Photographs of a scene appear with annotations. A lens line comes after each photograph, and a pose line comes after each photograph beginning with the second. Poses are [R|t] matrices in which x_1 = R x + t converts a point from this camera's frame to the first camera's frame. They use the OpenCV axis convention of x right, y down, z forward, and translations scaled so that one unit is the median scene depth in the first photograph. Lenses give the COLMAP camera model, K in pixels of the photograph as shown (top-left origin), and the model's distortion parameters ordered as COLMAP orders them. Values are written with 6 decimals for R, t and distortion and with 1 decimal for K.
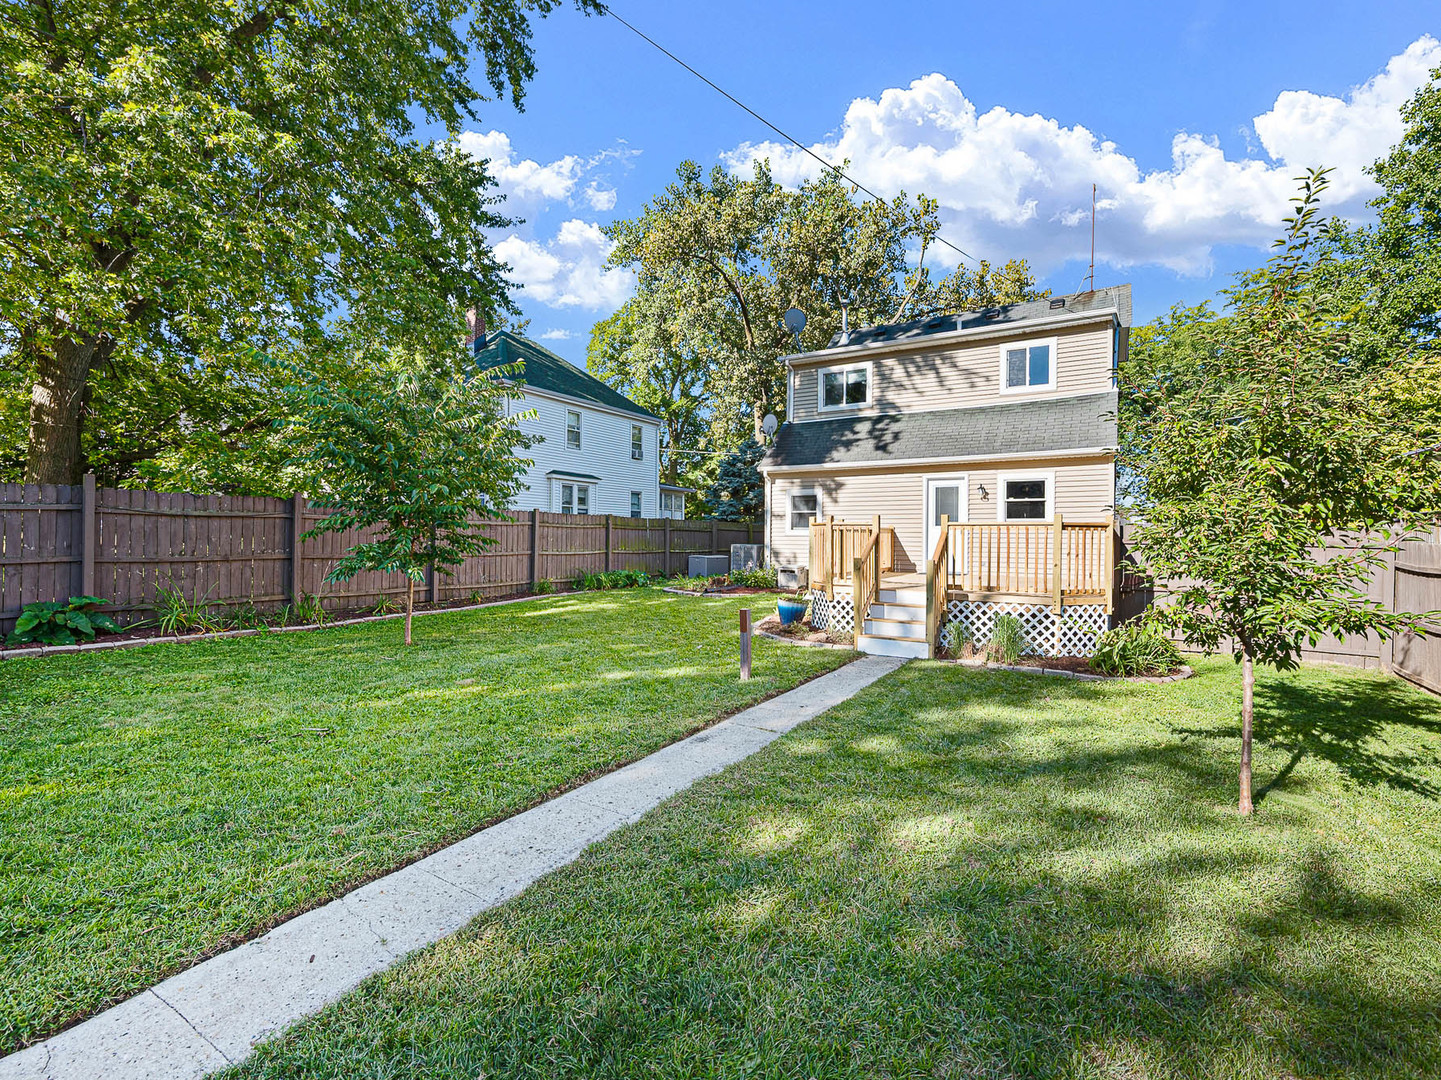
lens RADIAL K [[661.8, 0, 720.0], [0, 661.8, 539.1], [0, 0, 1]] dist [0.001627, 0.000217]
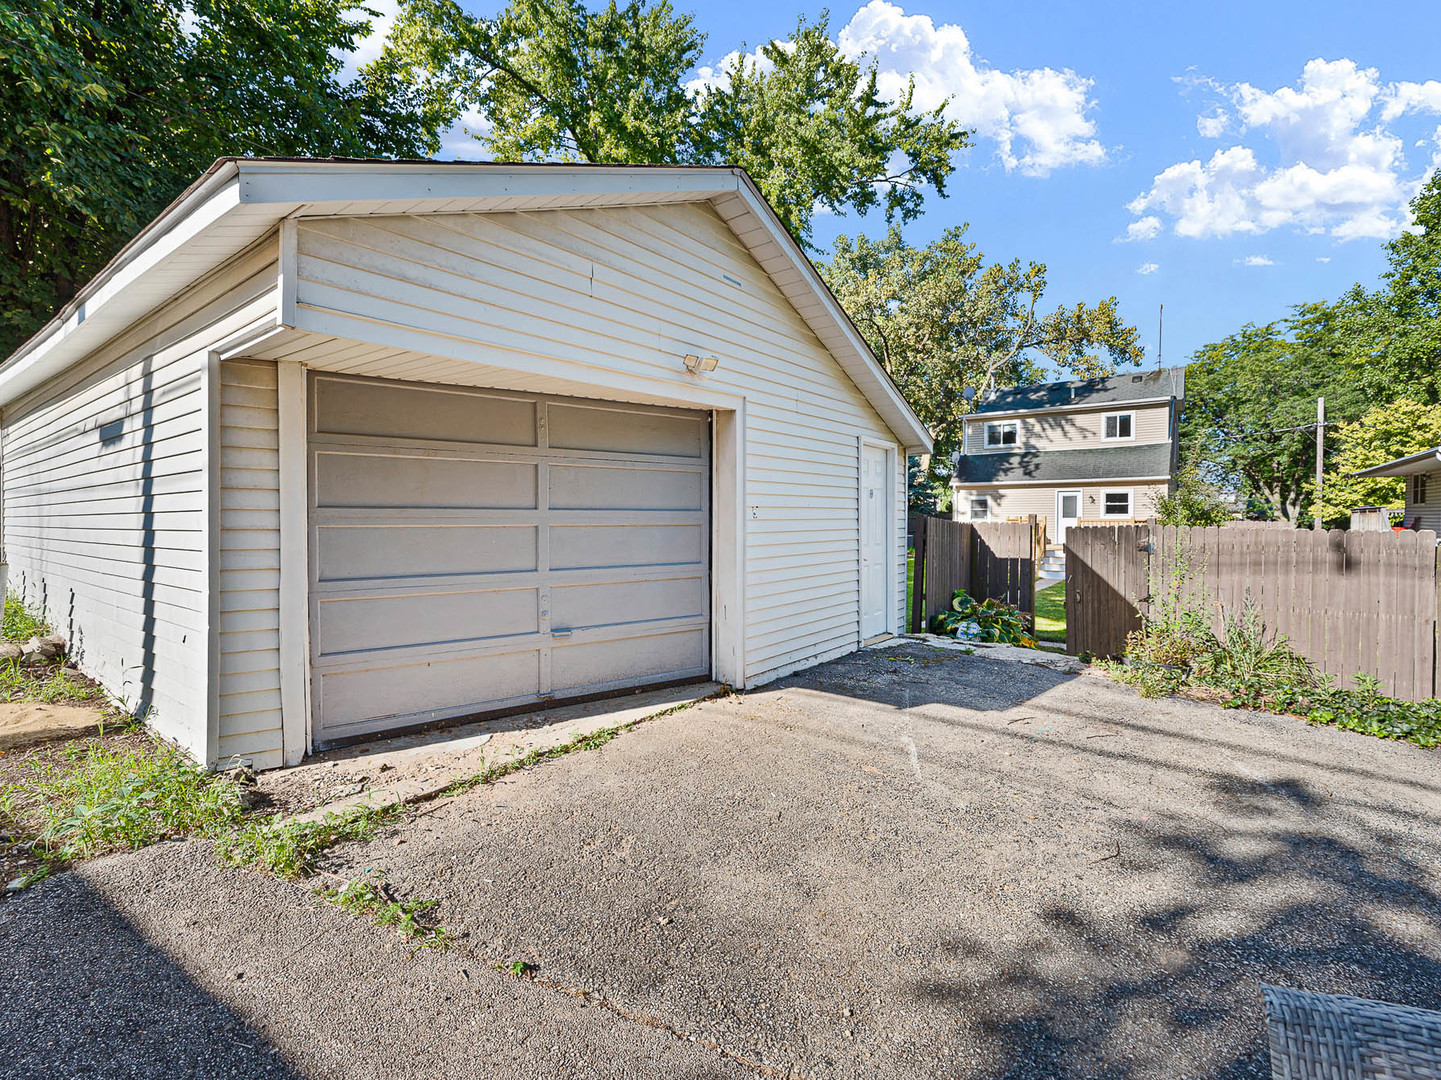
lens RADIAL K [[661.8, 0, 722.4], [0, 661.8, 535.2], [0, 0, 1]] dist [0.001627, 0.000217]
pose [[0.995170, -0.006303, -0.097967, -0.367920], [0.008337, 0.999758, 0.020360, -0.016993], [0.097815, -0.021078, 0.994981, -0.768950]]
